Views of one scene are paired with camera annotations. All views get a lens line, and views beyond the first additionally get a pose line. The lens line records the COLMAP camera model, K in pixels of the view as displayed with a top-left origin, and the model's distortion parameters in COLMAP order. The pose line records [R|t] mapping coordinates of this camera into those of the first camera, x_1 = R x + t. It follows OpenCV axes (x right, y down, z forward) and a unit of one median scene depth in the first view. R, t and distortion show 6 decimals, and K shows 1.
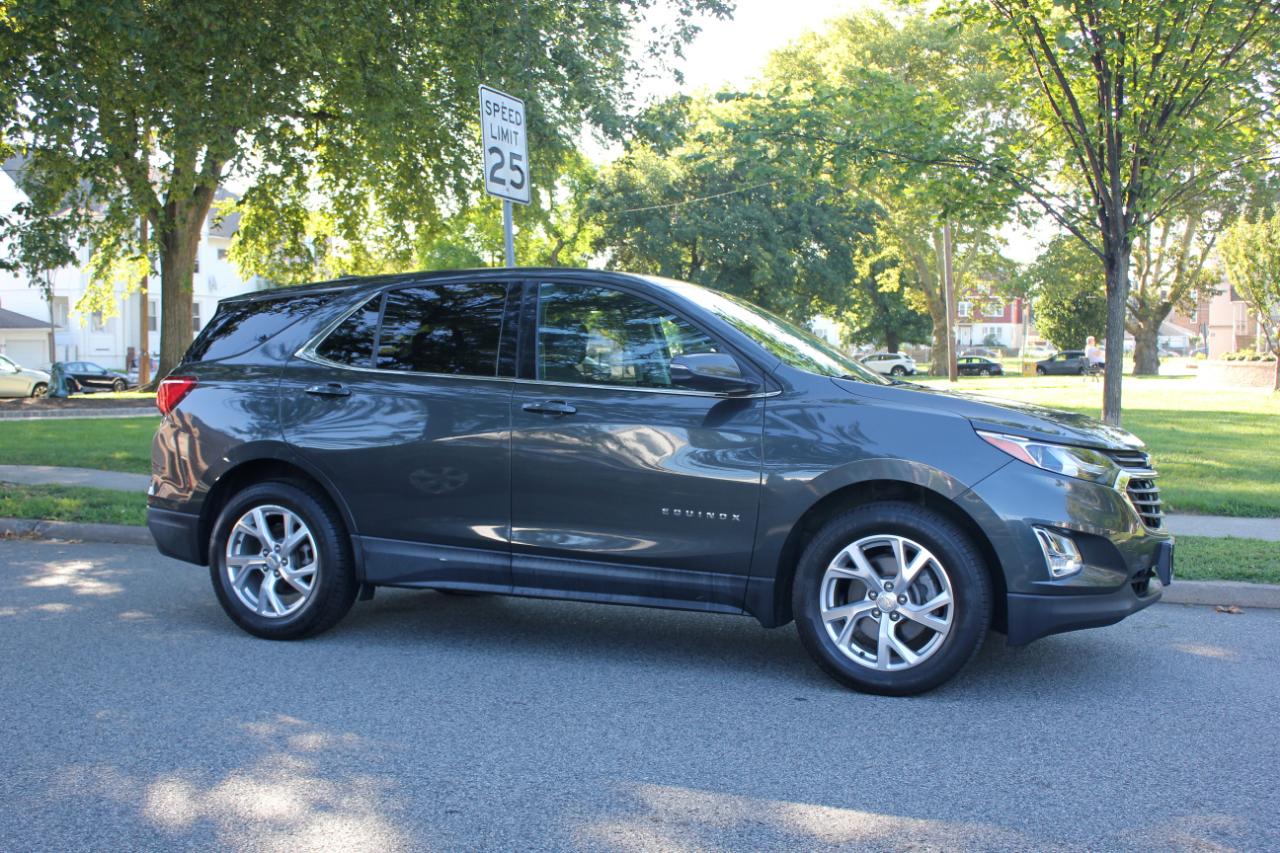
lens RADIAL K [[1431.9, 0, 644.5], [0, 1431.9, 438.9], [0, 0, 1]] dist [-0.073994, 0.000000]
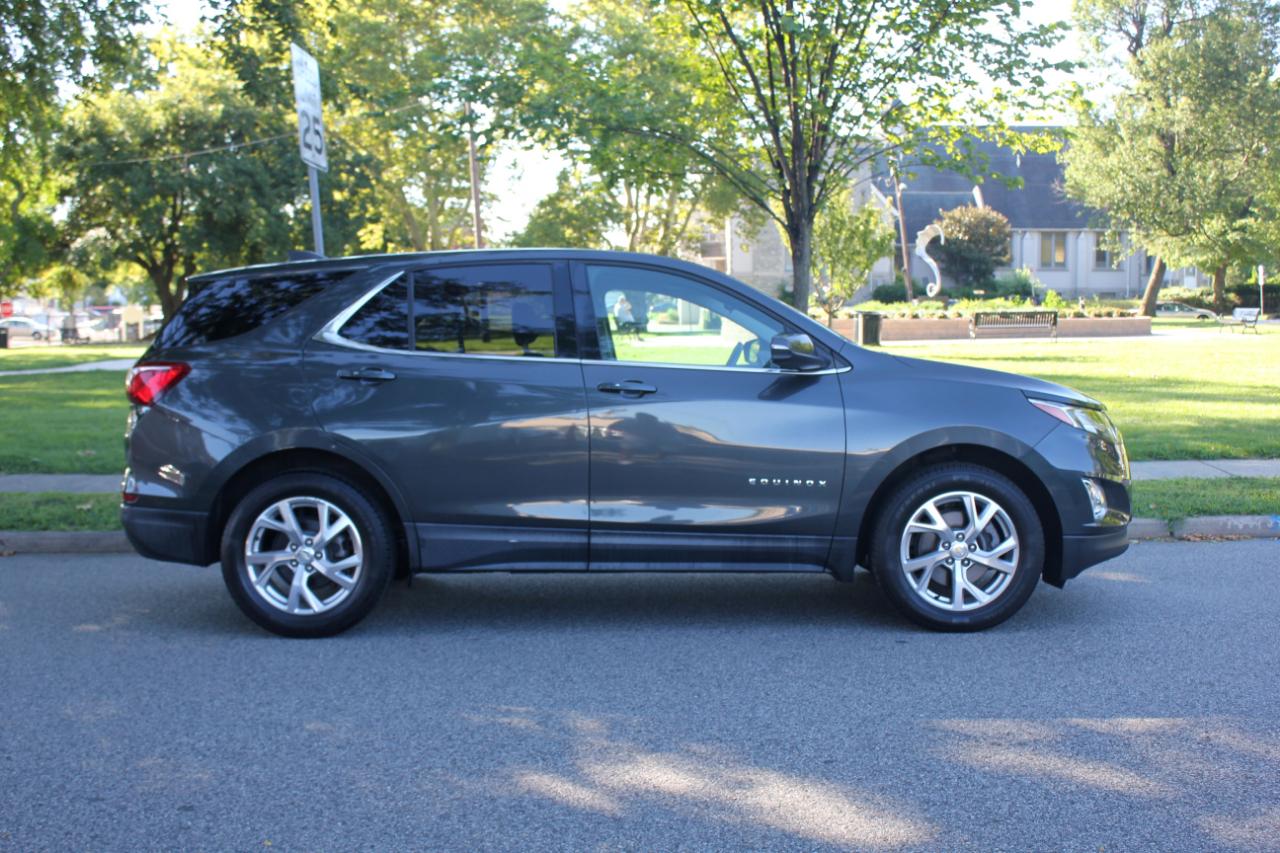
lens RADIAL K [[1495.6, 0, 645.1], [0, 1495.6, 426.2], [0, 0, 1]] dist [-0.080650, 0.000000]
pose [[0.925047, -0.036774, 0.378070, -0.464051], [0.029845, 0.999262, 0.024173, -0.019506], [-0.378680, -0.011078, 0.925462, -0.005804]]
